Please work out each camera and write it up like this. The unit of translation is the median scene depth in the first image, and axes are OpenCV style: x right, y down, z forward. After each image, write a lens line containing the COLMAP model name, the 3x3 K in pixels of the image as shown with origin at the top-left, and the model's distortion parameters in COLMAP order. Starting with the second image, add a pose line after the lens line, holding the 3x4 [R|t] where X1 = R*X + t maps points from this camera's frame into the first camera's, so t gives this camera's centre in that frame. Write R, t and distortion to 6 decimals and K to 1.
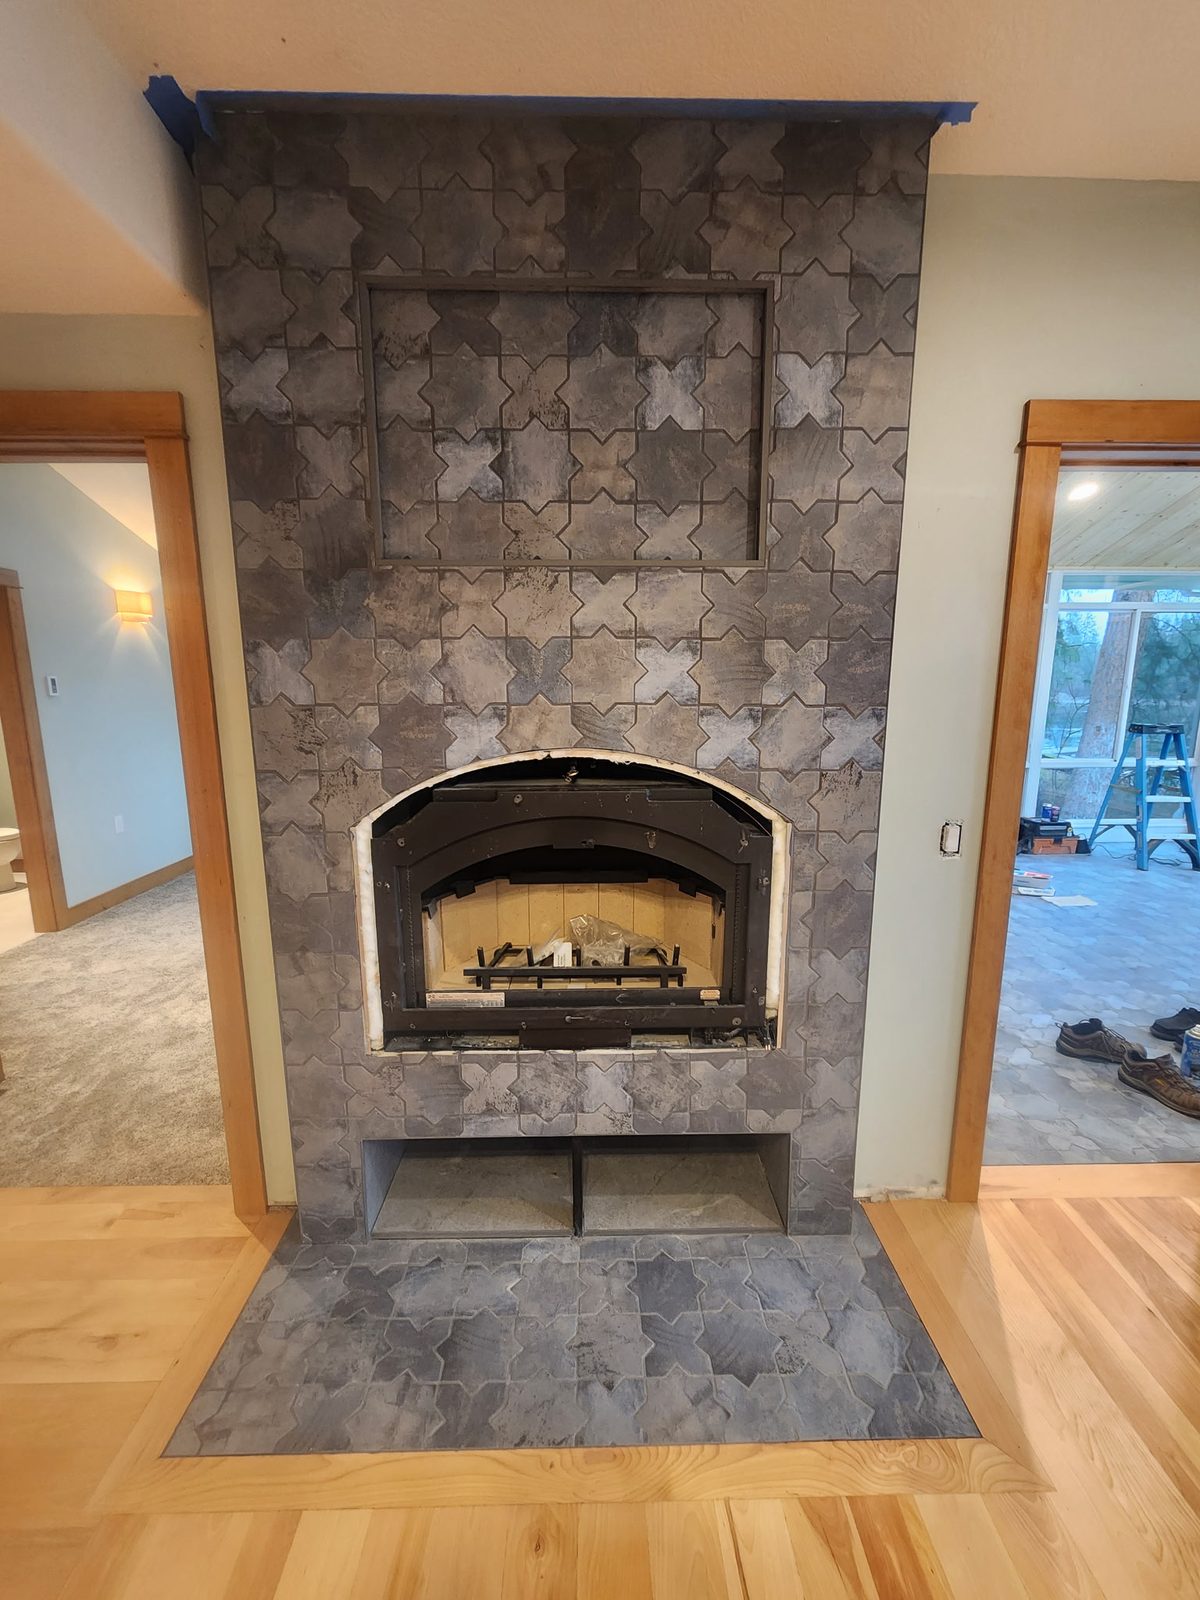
lens RADIAL K [[679.0, 0, 592.4], [0, 679.0, 803.5], [0, 0, 1]] dist [-0.009902, 0.003319]
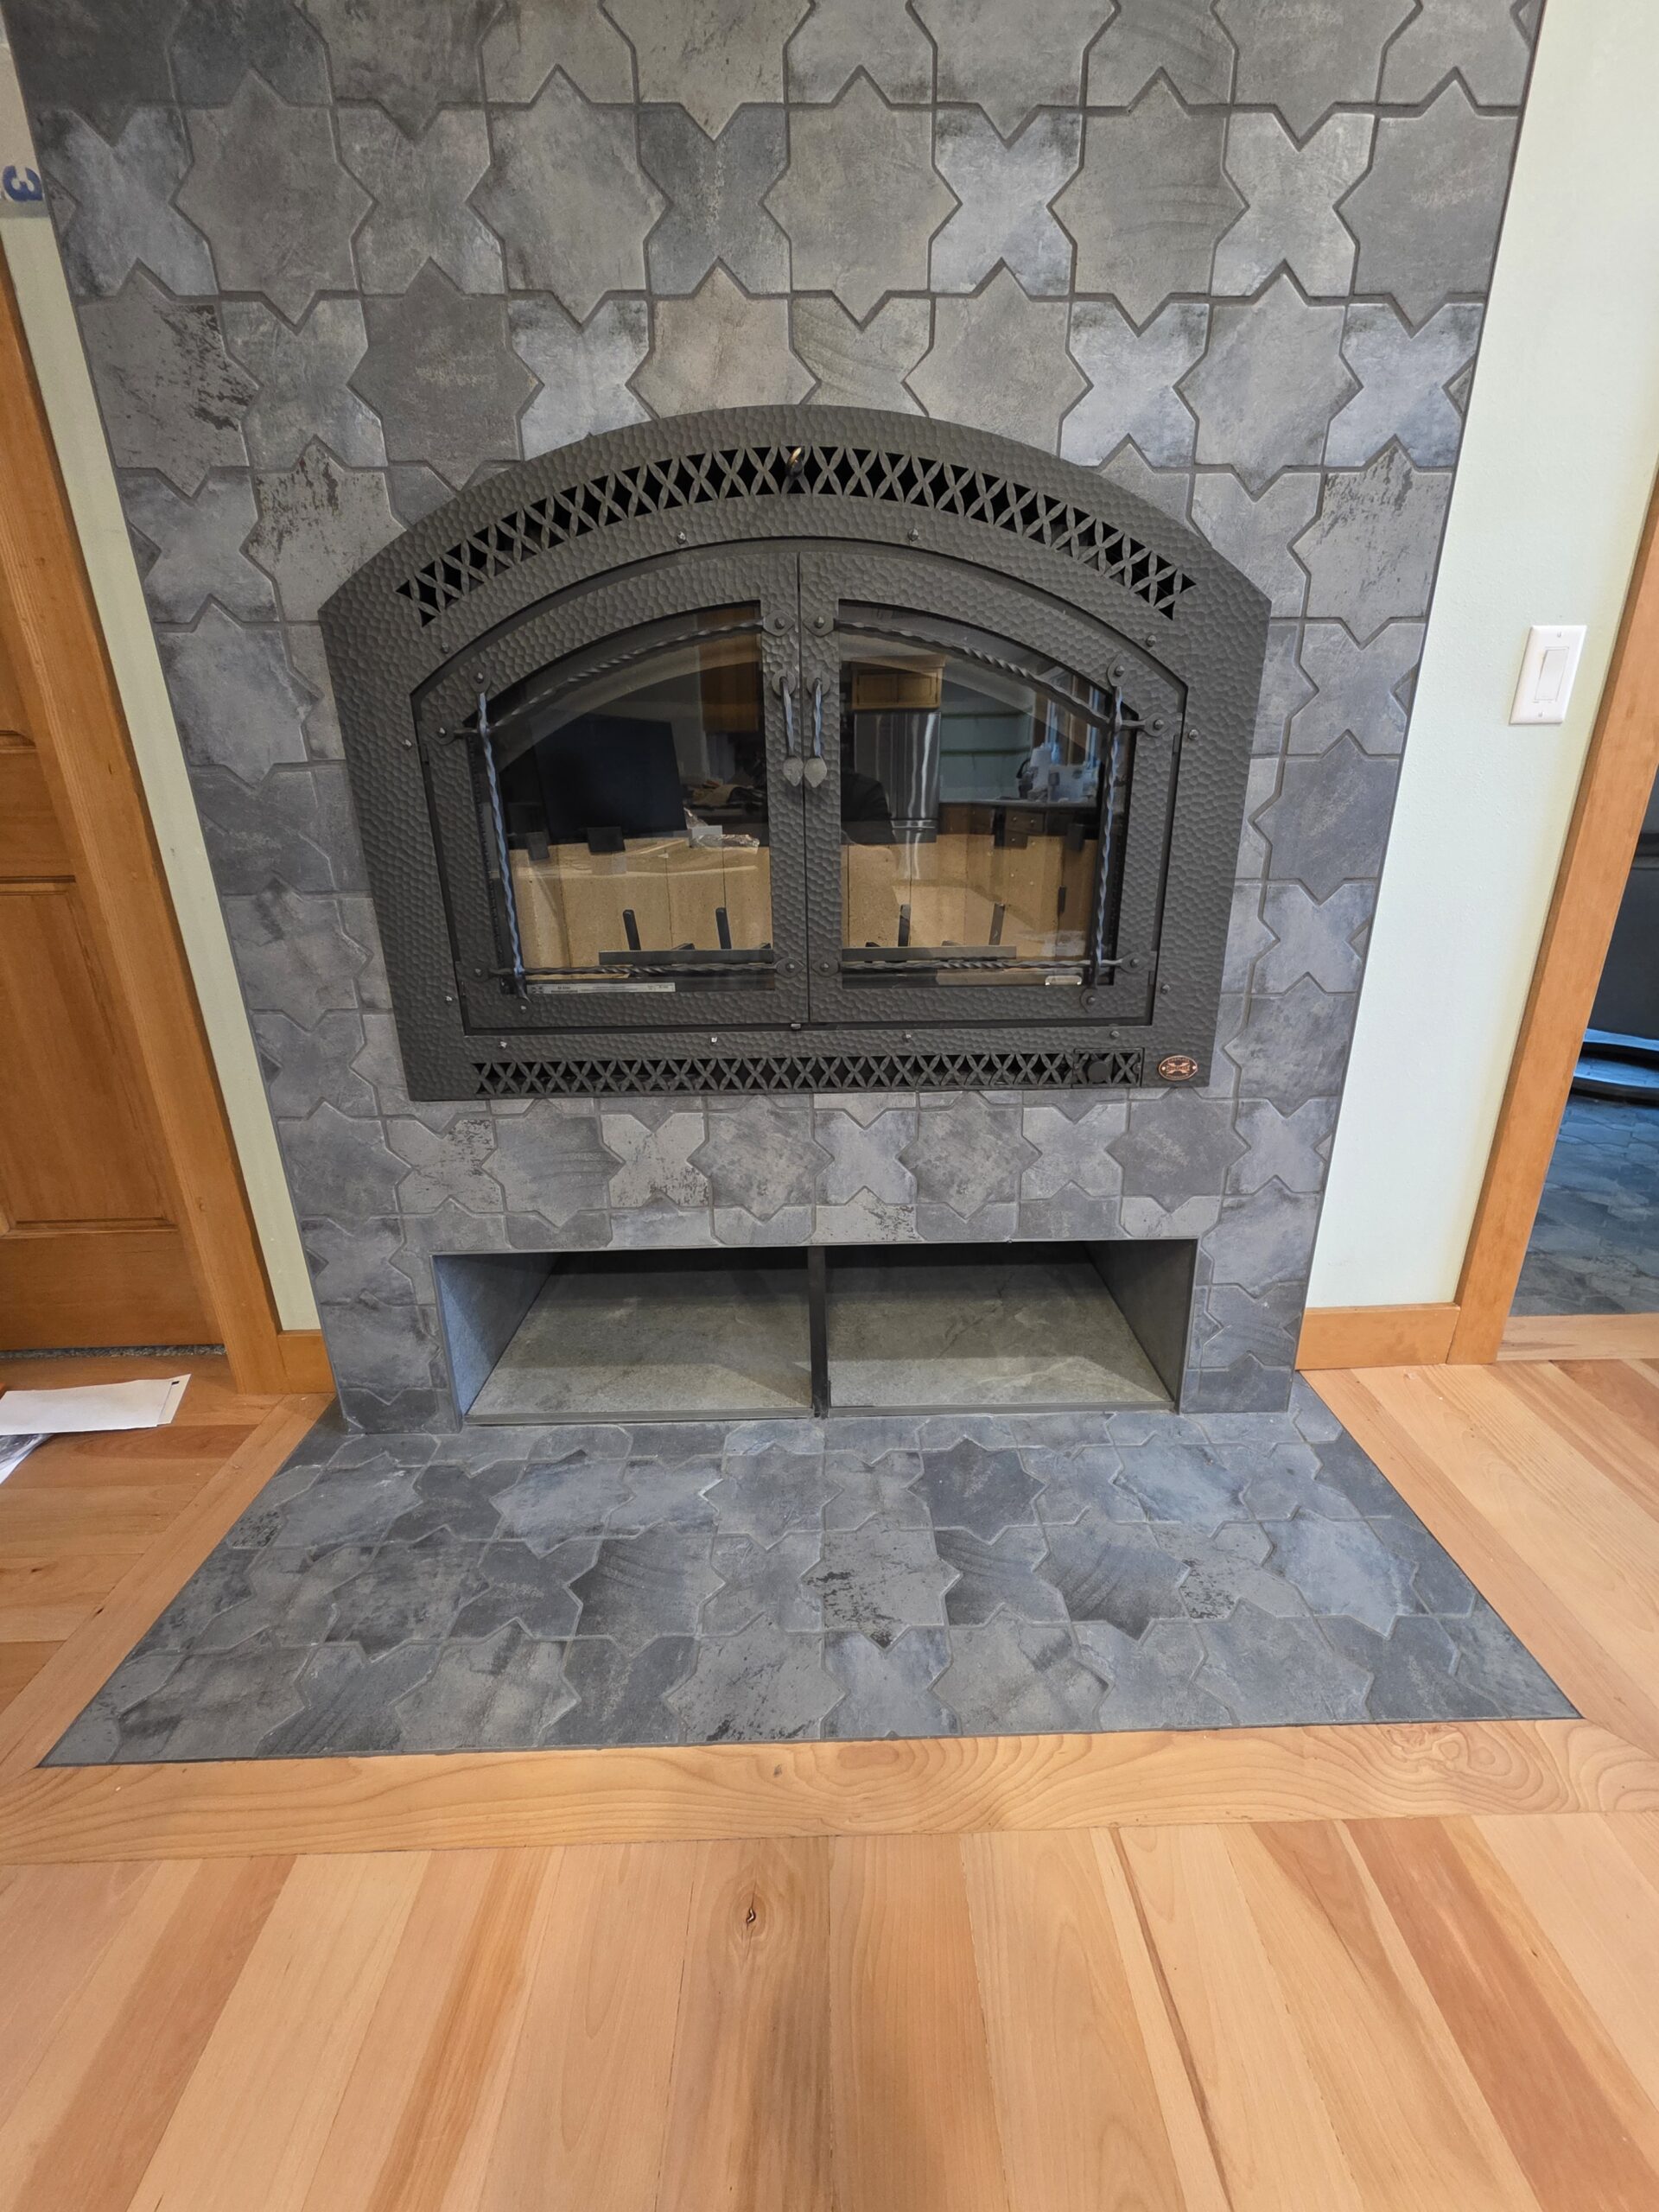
lens RADIAL K [[911.7, 0, 829.5], [0, 911.7, 1106.0], [0, 0, 1]] dist [-0.001643, 0.000070]
pose [[0.999922, -0.011883, -0.003933, -0.008792], [0.012370, 0.986129, 0.165518, 0.284863], [0.001912, -0.165554, 0.986199, 0.312129]]
